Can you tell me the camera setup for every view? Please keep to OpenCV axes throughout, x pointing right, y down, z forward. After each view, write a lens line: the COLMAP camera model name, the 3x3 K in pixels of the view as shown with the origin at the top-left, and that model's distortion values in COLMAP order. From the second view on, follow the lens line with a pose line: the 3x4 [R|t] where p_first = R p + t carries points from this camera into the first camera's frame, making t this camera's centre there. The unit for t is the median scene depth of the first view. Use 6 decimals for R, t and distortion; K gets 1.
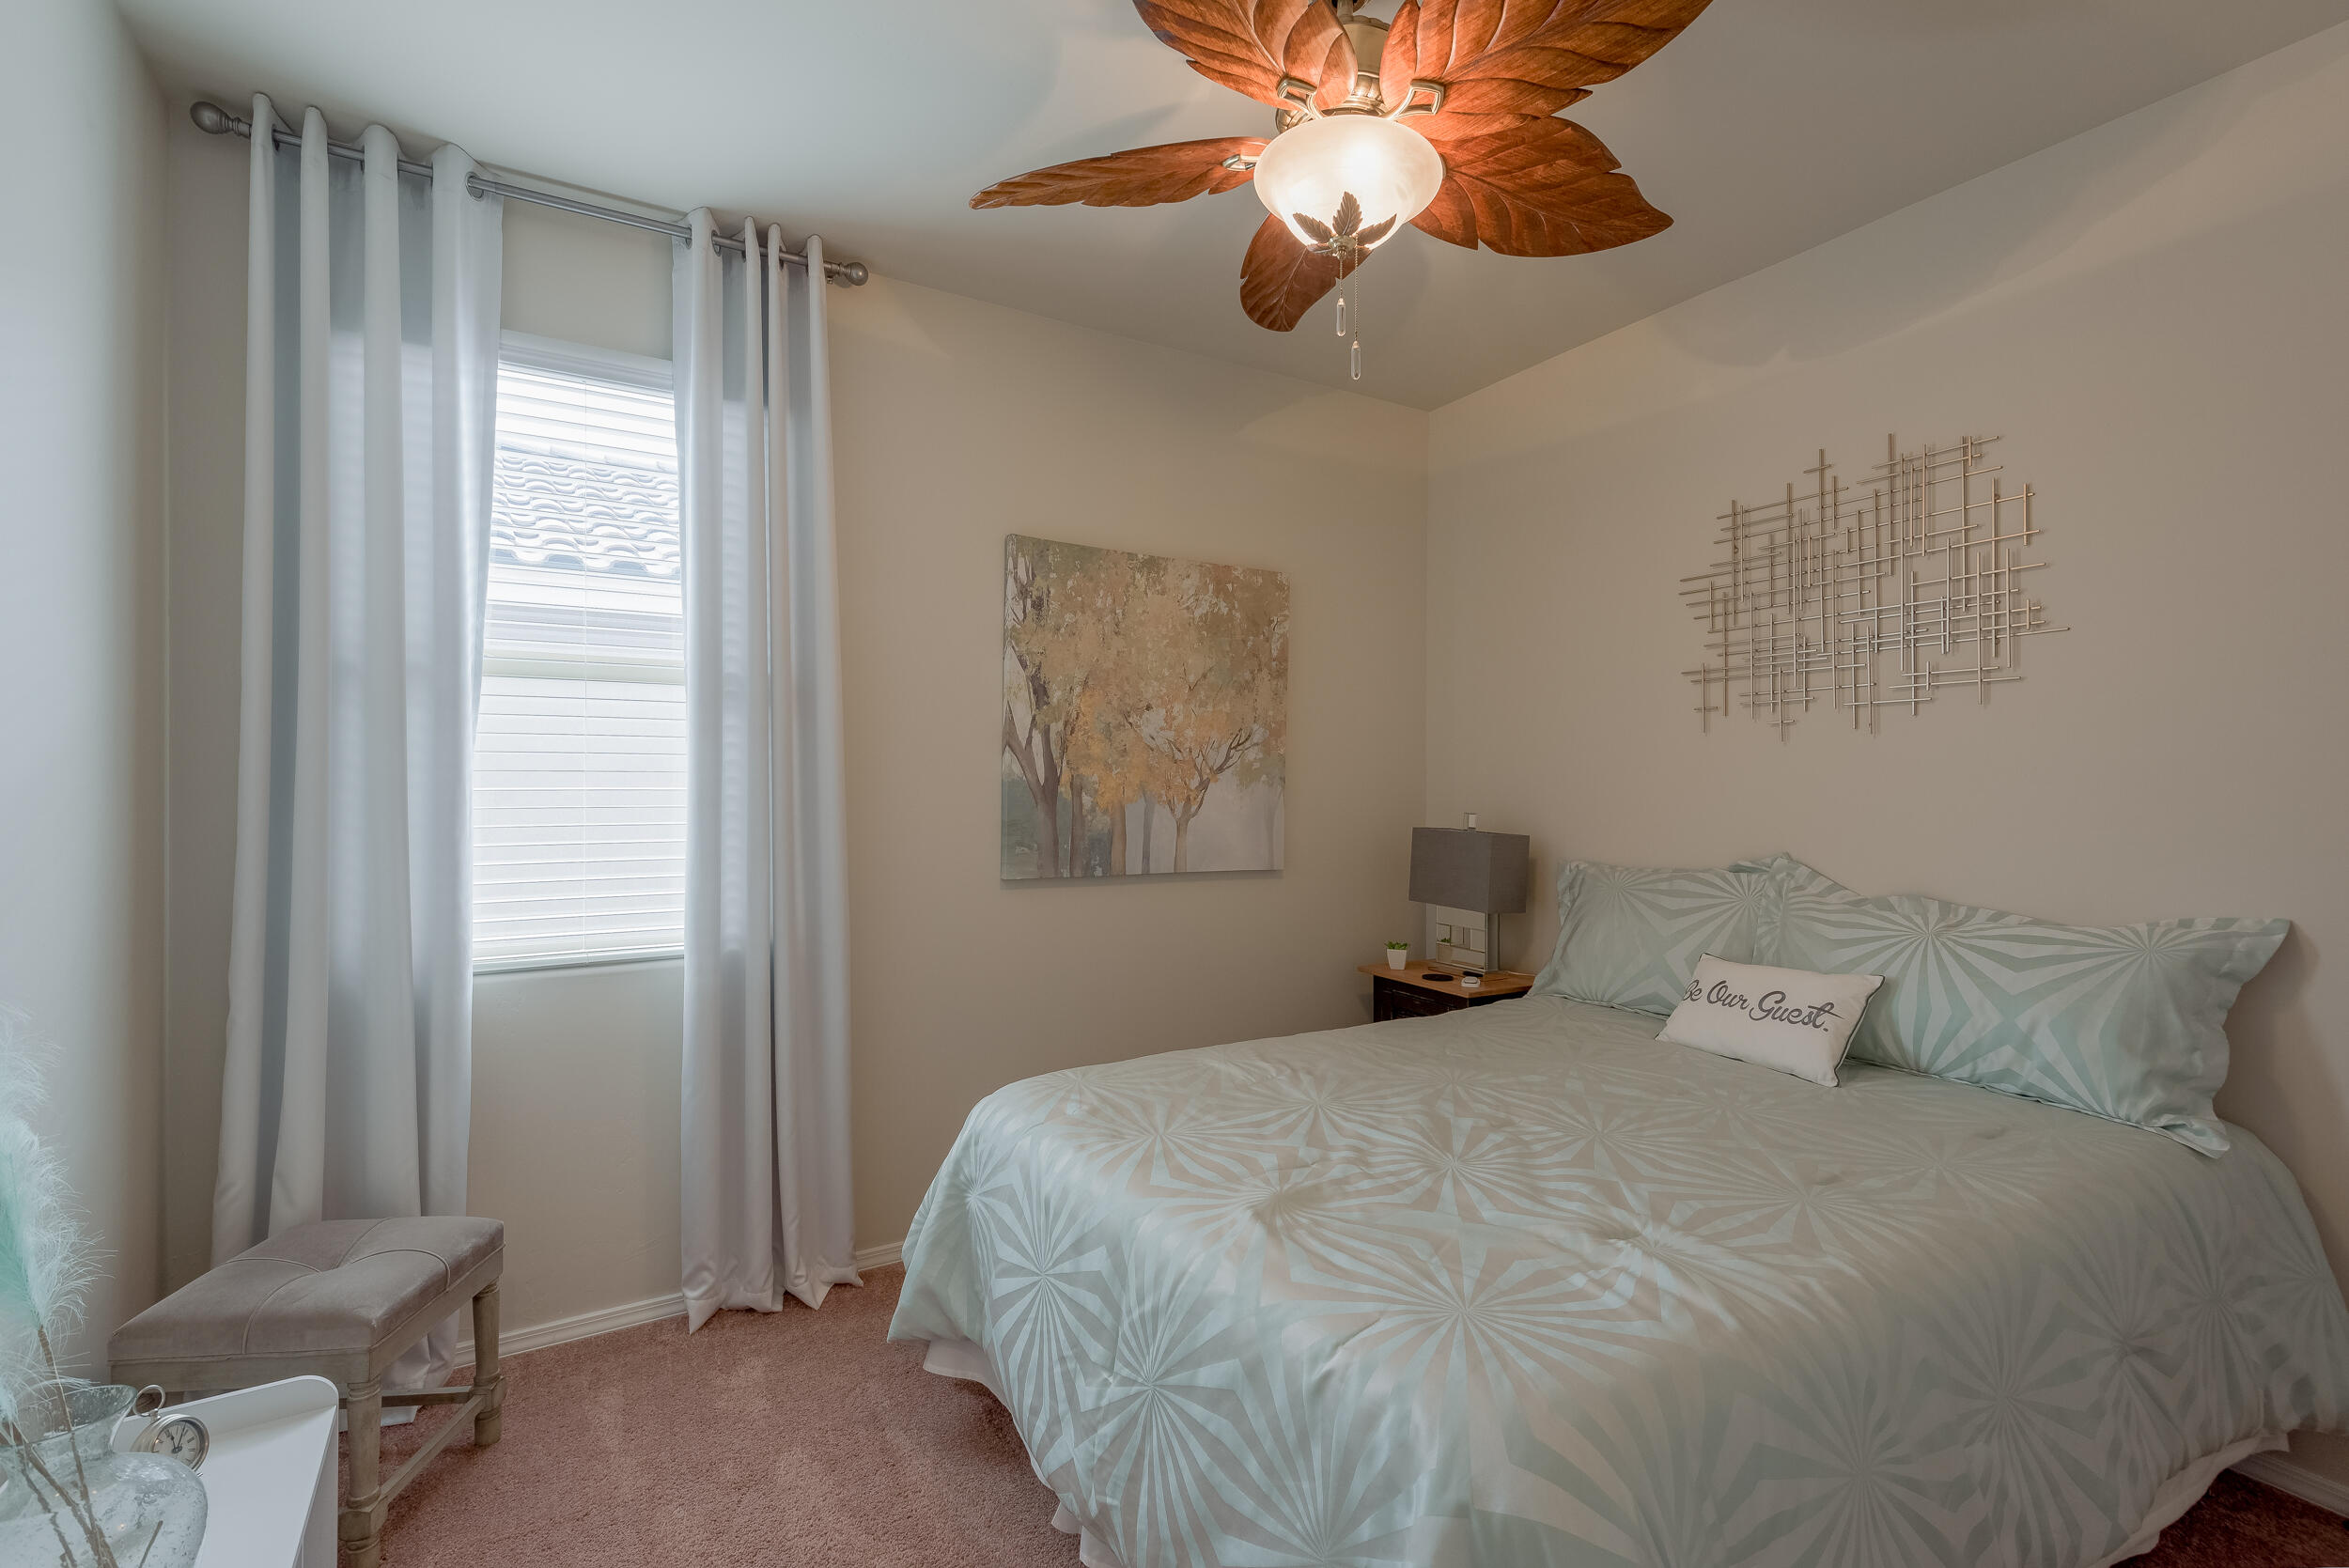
lens RADIAL K [[1035.4, 0, 1174.5], [0, 1035.4, 784.0], [0, 0, 1]] dist [0.000441, -0.000492]
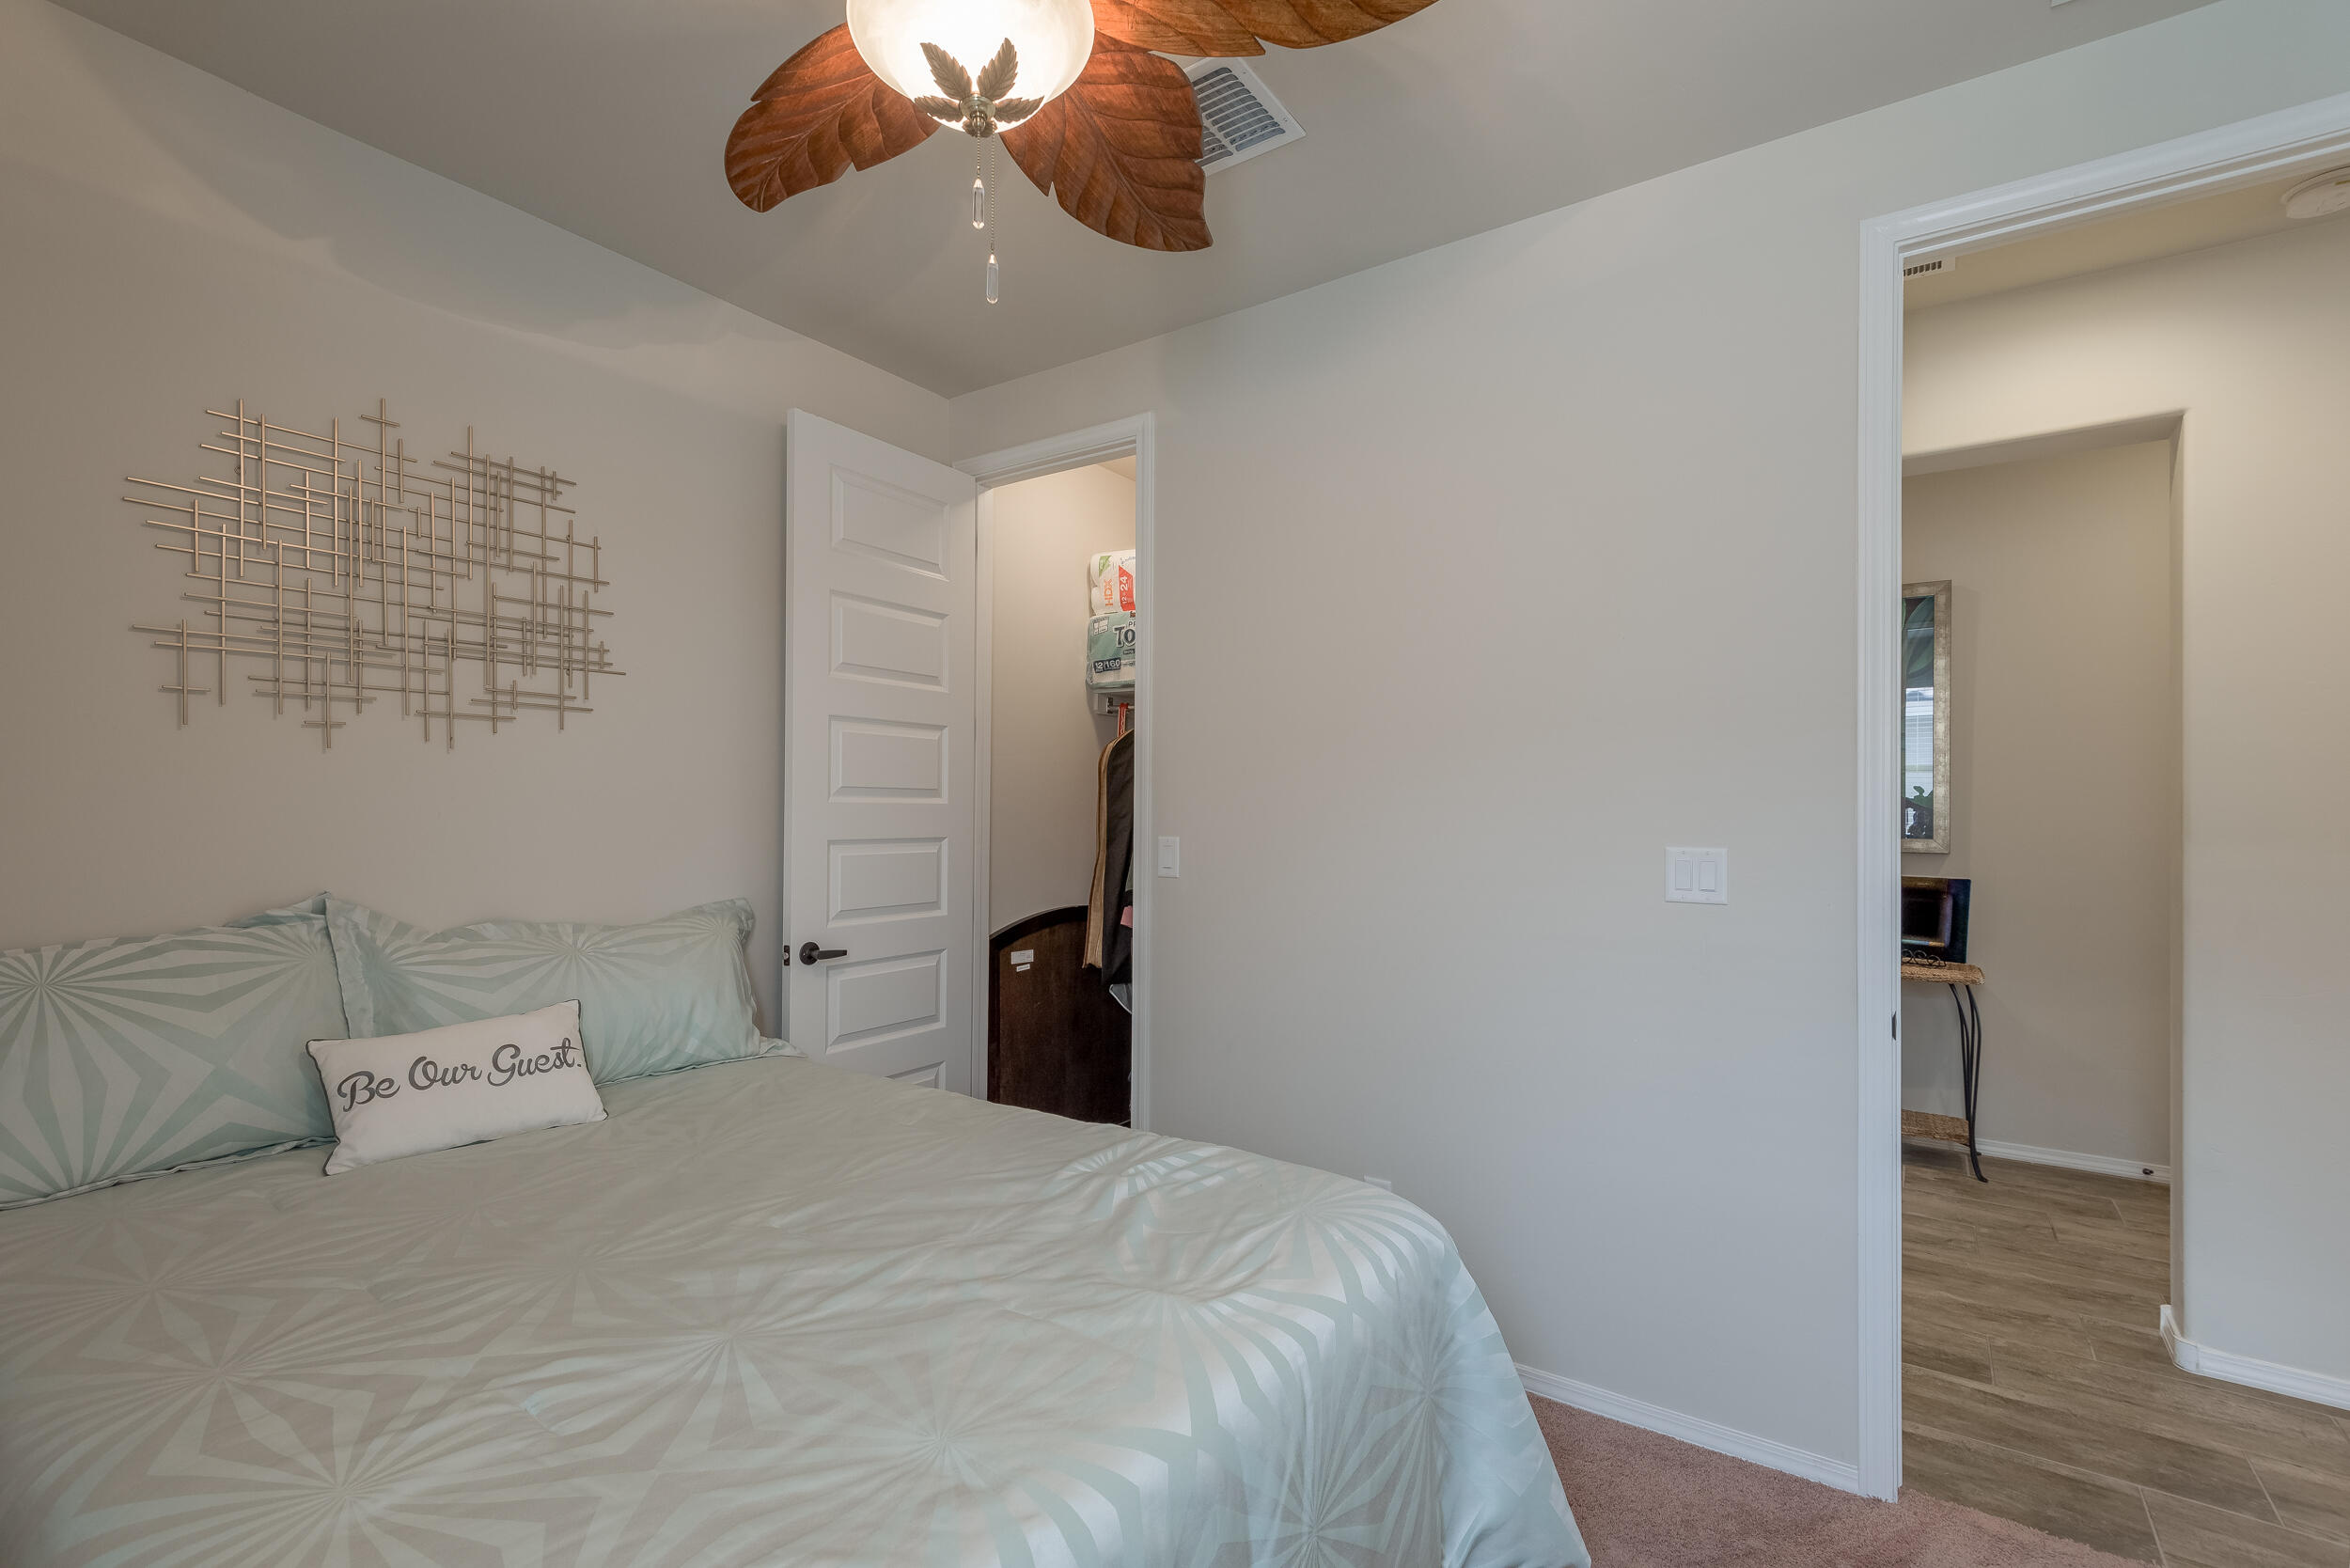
lens RADIAL K [[1049.8, 0, 1175.0], [0, 1049.8, 784.0], [0, 0, 1]] dist [-0.001738, -0.000232]
pose [[-0.393637, 0.012156, 0.919186, -0.549829], [-0.008621, 0.999820, -0.016915, -0.009065], [-0.919225, -0.014583, -0.393461, 1.035621]]
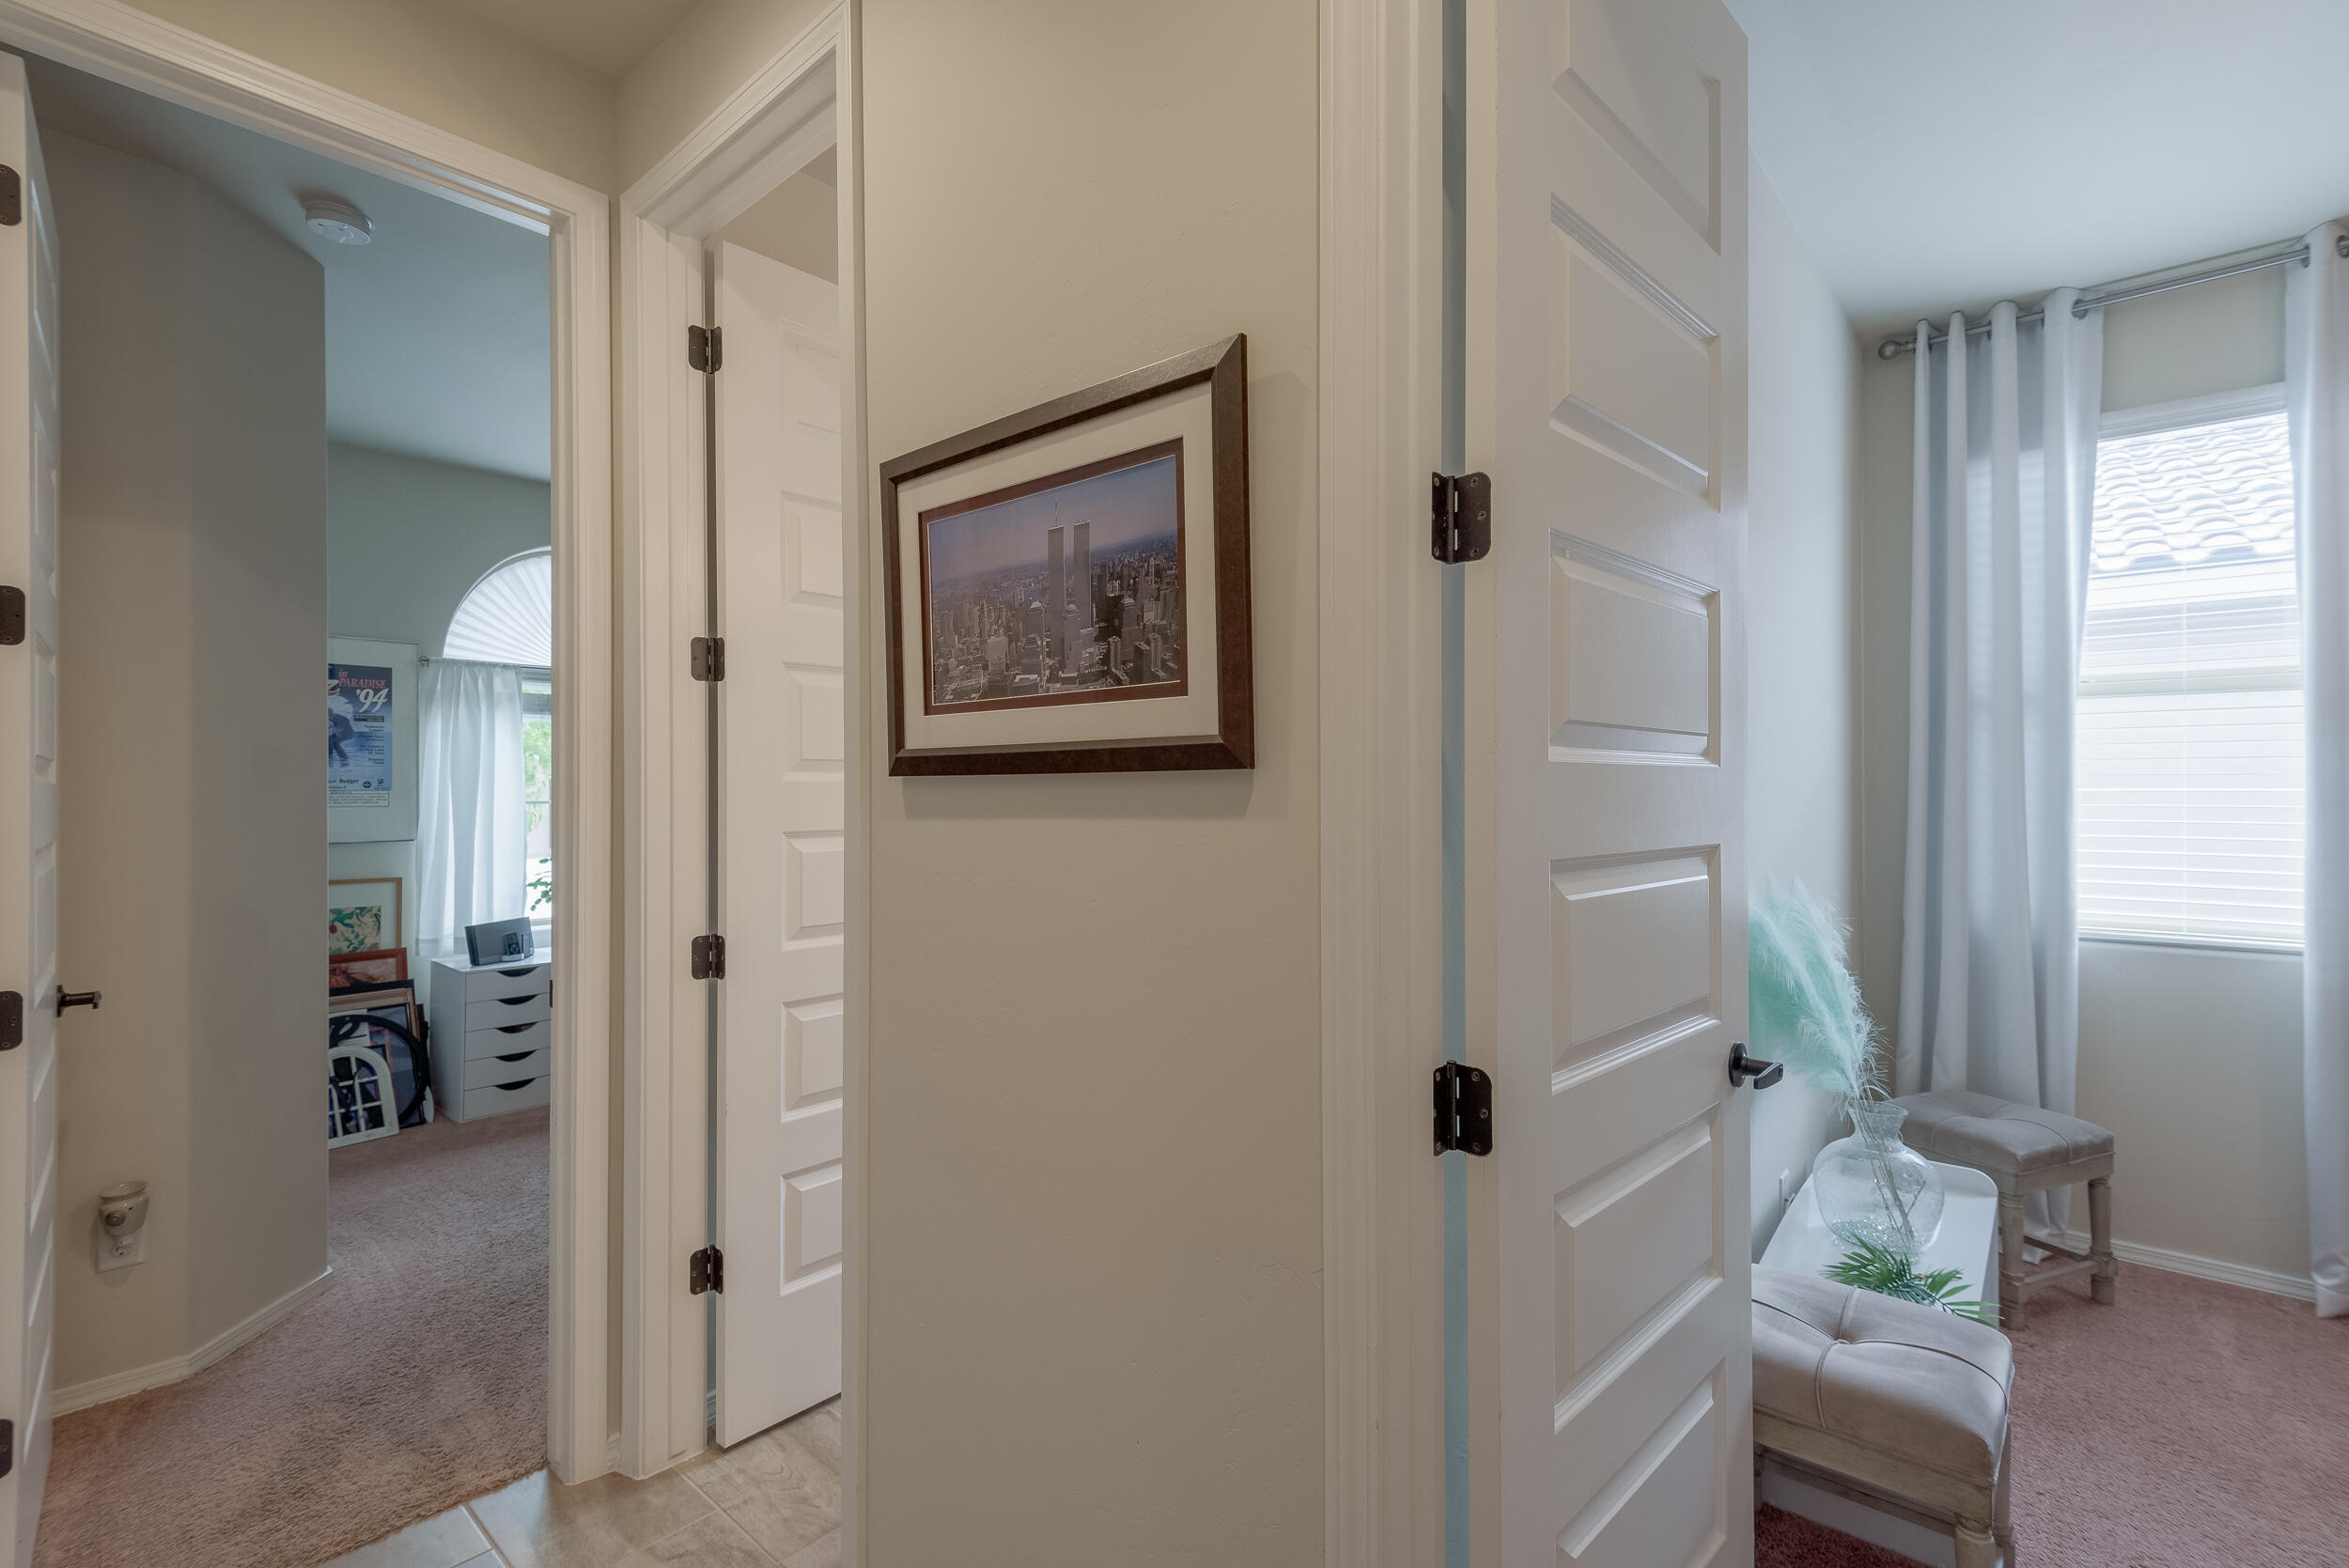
lens RADIAL K [[1047.9, 0, 1222.8], [0, 1047.9, 773.1], [0, 0, 1]] dist [-0.000681, 0.006754]
pose [[0.314390, -0.008792, -0.949253, 0.193427], [-0.001015, 0.999953, -0.009598, -0.001536], [0.949293, 0.003981, 0.314366, -0.363886]]
